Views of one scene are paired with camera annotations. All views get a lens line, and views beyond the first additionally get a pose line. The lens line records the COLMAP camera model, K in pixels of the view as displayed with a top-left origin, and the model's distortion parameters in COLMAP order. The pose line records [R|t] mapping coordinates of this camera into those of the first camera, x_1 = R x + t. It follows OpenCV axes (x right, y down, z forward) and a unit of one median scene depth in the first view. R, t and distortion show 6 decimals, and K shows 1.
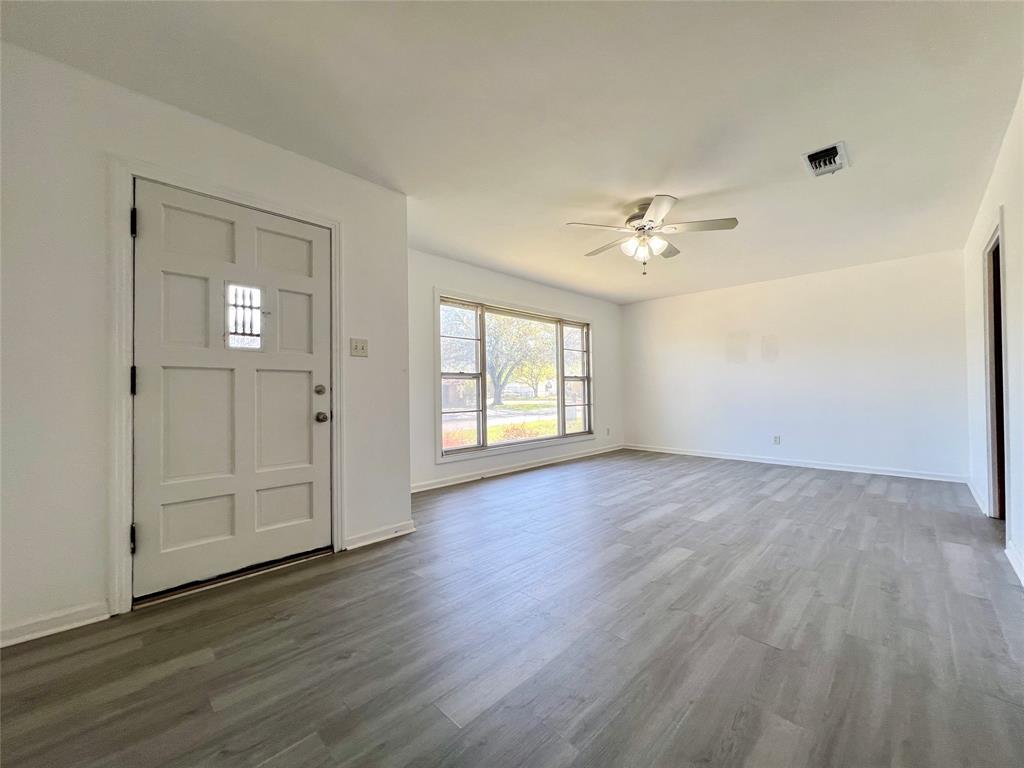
lens RADIAL K [[409.7, 0, 512.9], [0, 409.7, 387.1], [0, 0, 1]] dist [-0.000205, 0.000058]
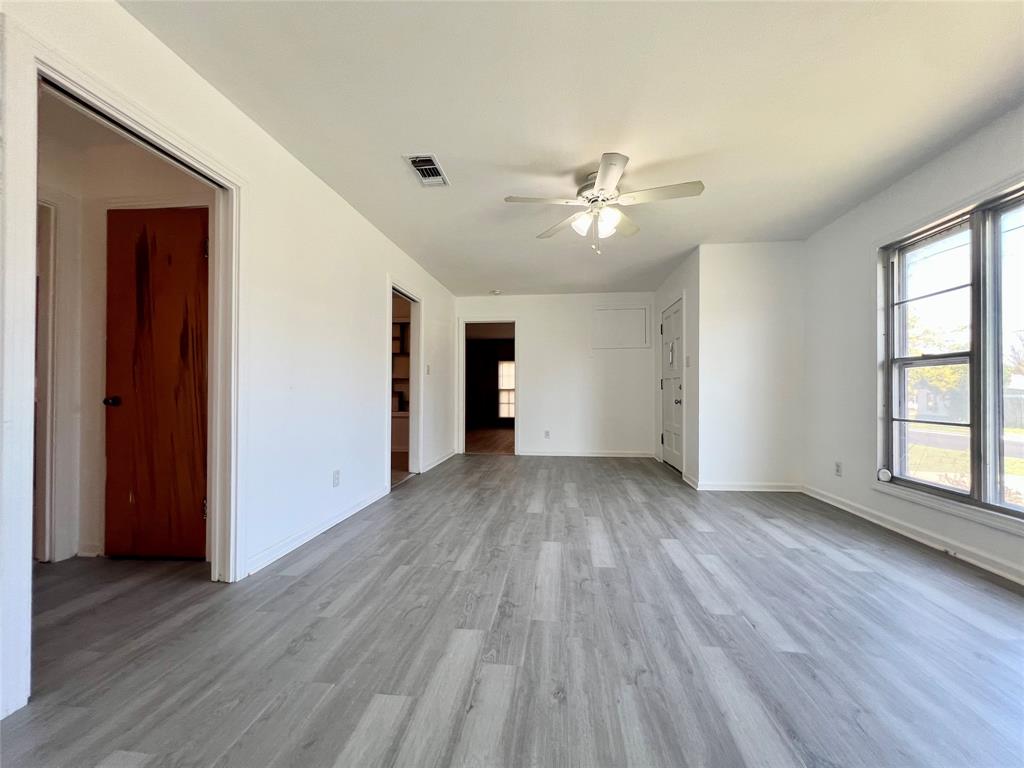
lens RADIAL K [[409.7, 0, 512.9], [0, 409.7, 387.1], [0, 0, 1]] dist [-0.000205, 0.000058]
pose [[-0.792242, 0.002748, -0.610201, 1.023932], [0.012471, 0.999854, -0.011689, 0.014765], [0.610080, -0.016870, -0.792160, 1.618682]]
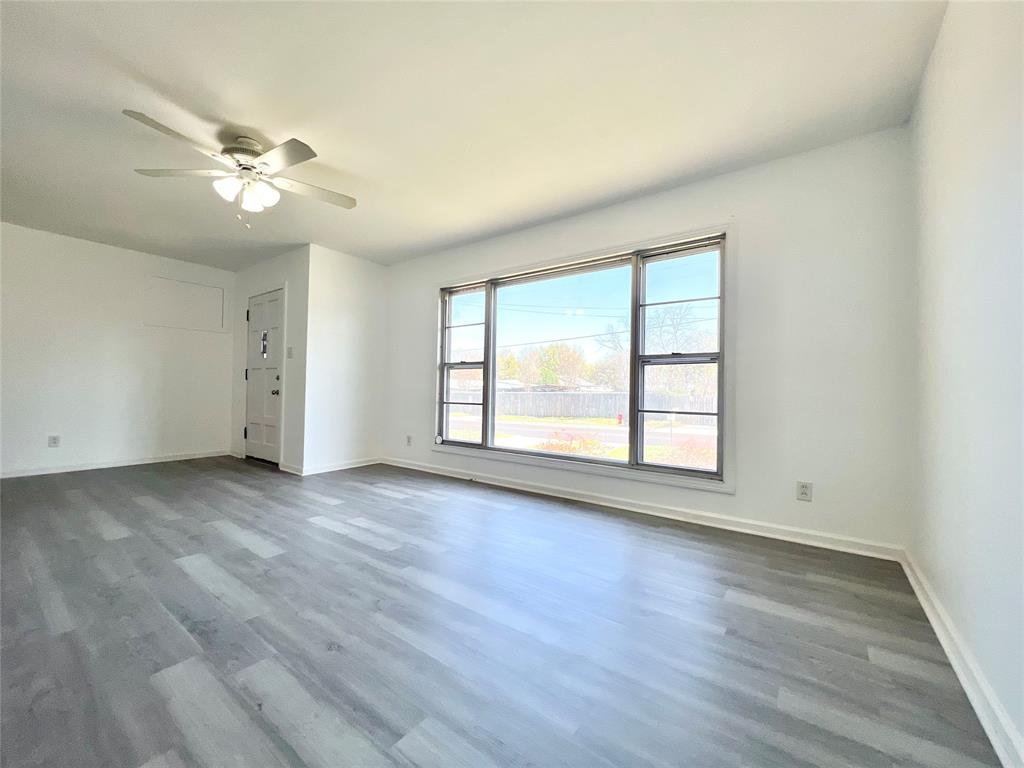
lens RADIAL K [[409.7, 0, 512.9], [0, 409.7, 387.1], [0, 0, 1]] dist [-0.000205, 0.000058]
pose [[0.136932, 0.003430, -0.990575, 1.214904], [-0.009031, 0.999957, 0.002214, 0.028566], [0.990539, 0.008643, 0.136957, 1.447233]]
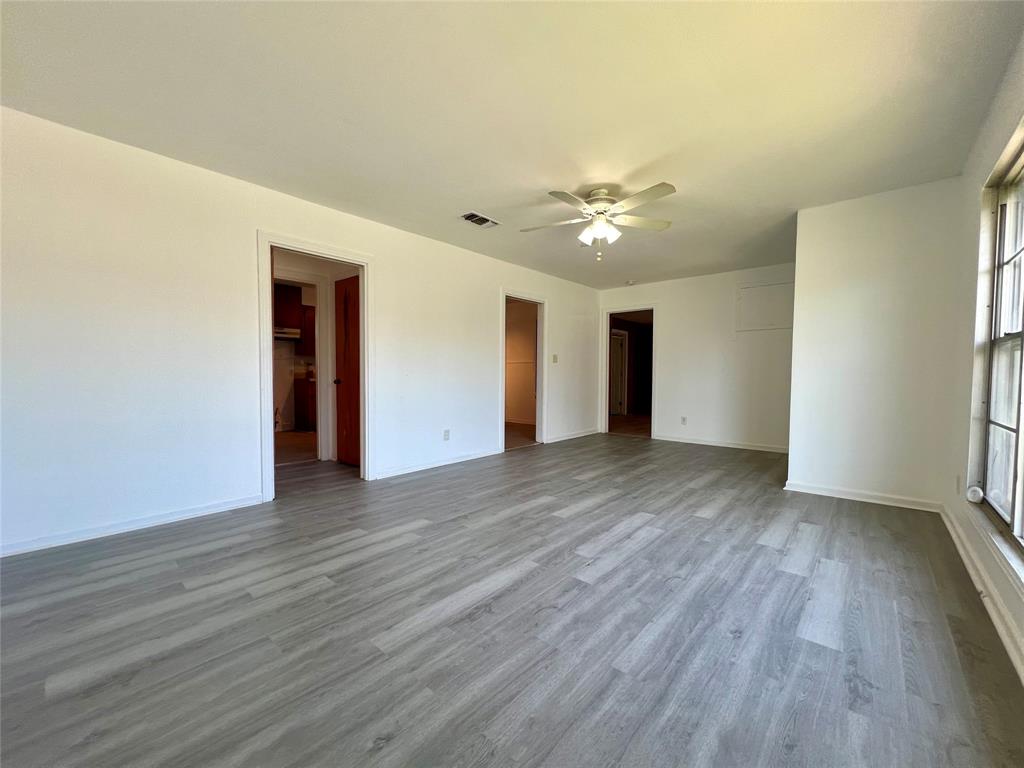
lens RADIAL K [[409.7, 0, 512.9], [0, 409.7, 387.1], [0, 0, 1]] dist [-0.000205, 0.000058]
pose [[-0.998530, 0.006683, -0.053795, 0.606533], [0.005356, 0.999679, 0.024774, 0.008929], [0.053943, 0.024449, -0.998245, 2.055917]]
